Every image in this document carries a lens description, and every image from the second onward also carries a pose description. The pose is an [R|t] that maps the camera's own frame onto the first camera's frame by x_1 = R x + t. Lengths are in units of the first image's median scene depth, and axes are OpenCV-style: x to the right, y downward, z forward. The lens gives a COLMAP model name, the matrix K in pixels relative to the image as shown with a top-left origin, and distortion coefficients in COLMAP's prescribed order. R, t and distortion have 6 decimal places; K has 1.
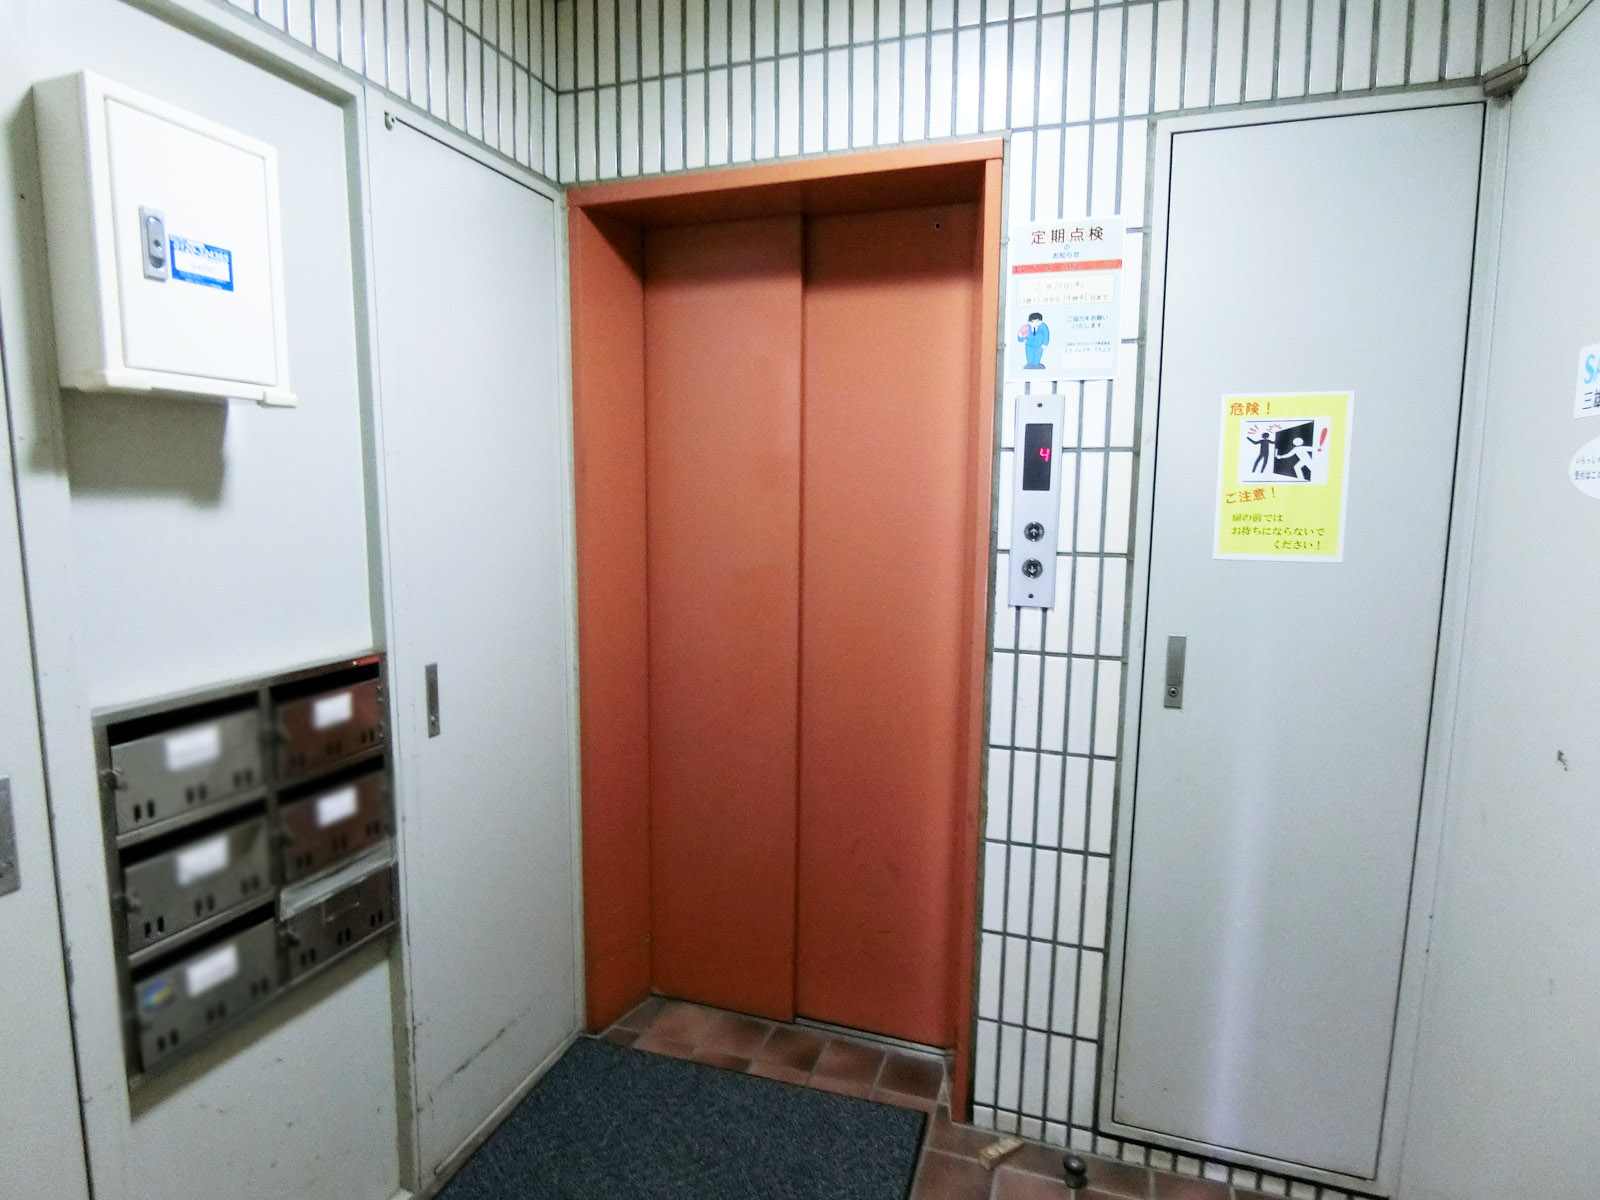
lens RADIAL K [[942.6, 0, 796.2], [0, 942.6, 598.5], [0, 0, 1]] dist [-0.022735, -0.010164]
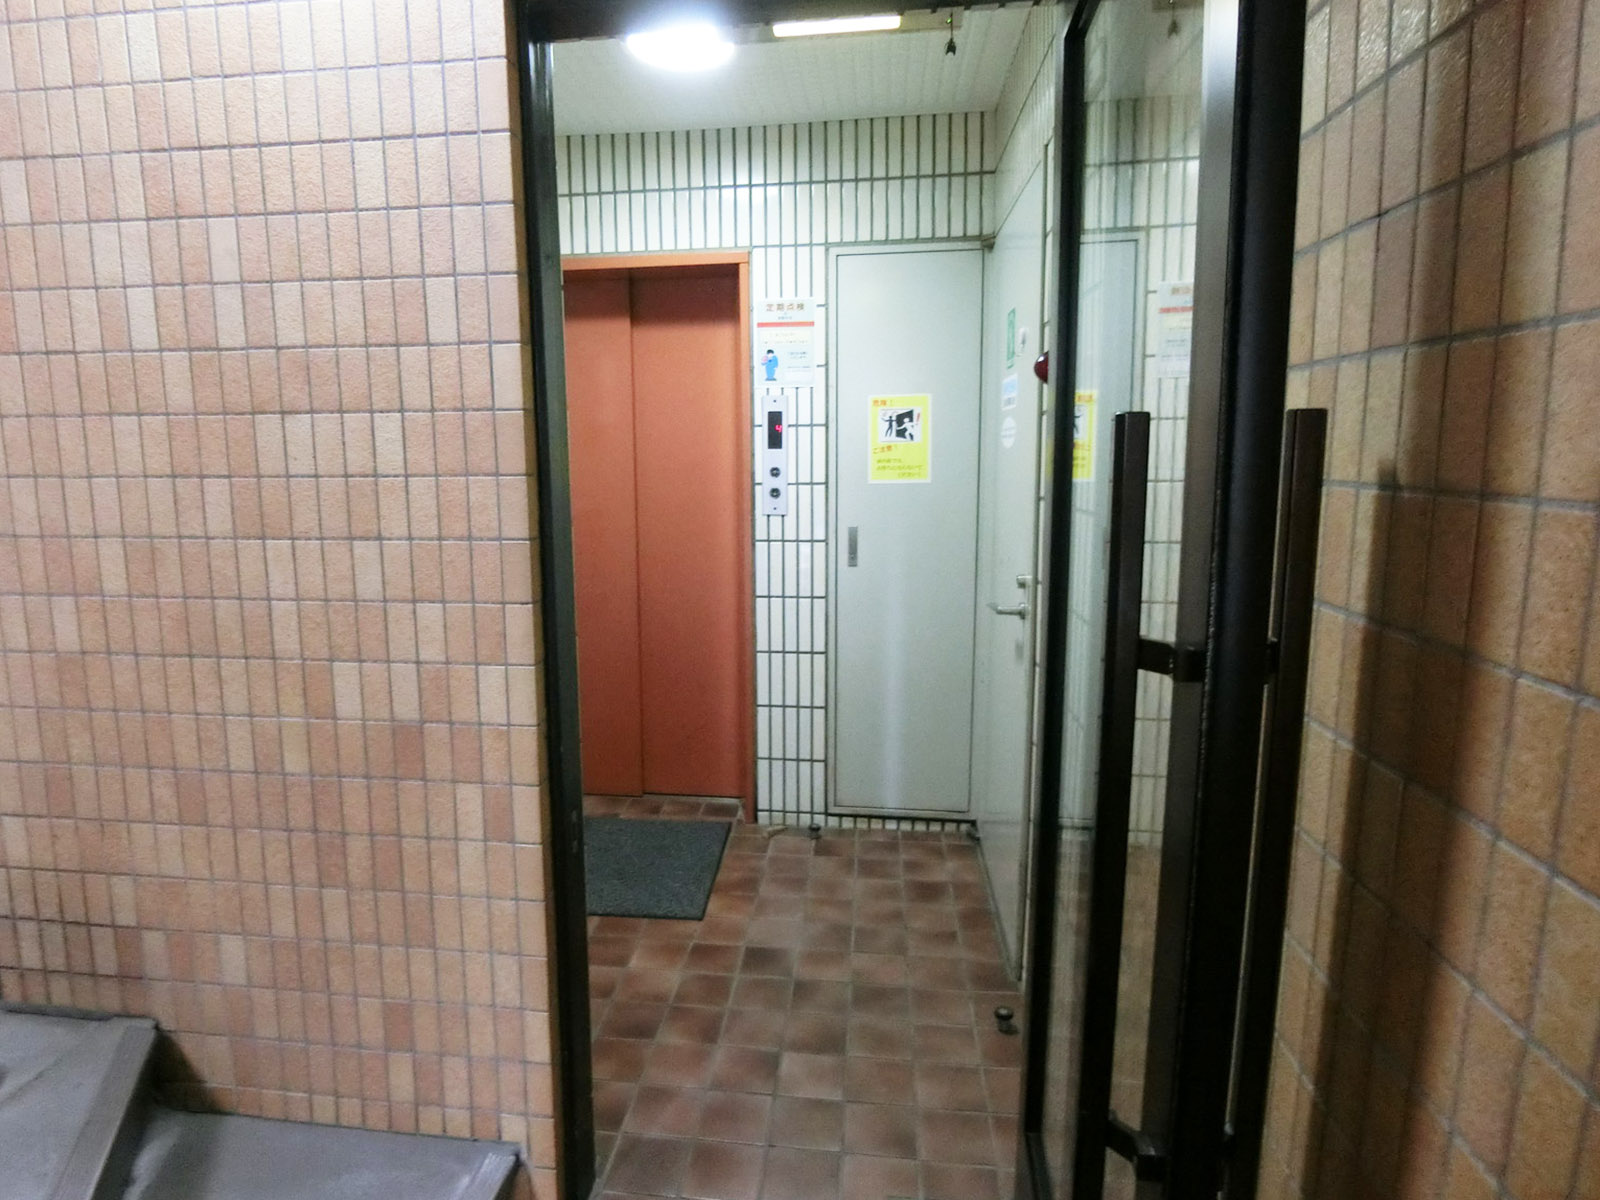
lens RADIAL K [[942.6, 0, 786.9], [0, 942.6, 601.3], [0, 0, 1]] dist [-0.022735, -0.010164]
pose [[0.974112, -0.049492, 0.220581, -0.129810], [0.043592, 0.998552, 0.031537, 0.117261], [-0.221822, -0.021105, 0.974859, -0.743353]]
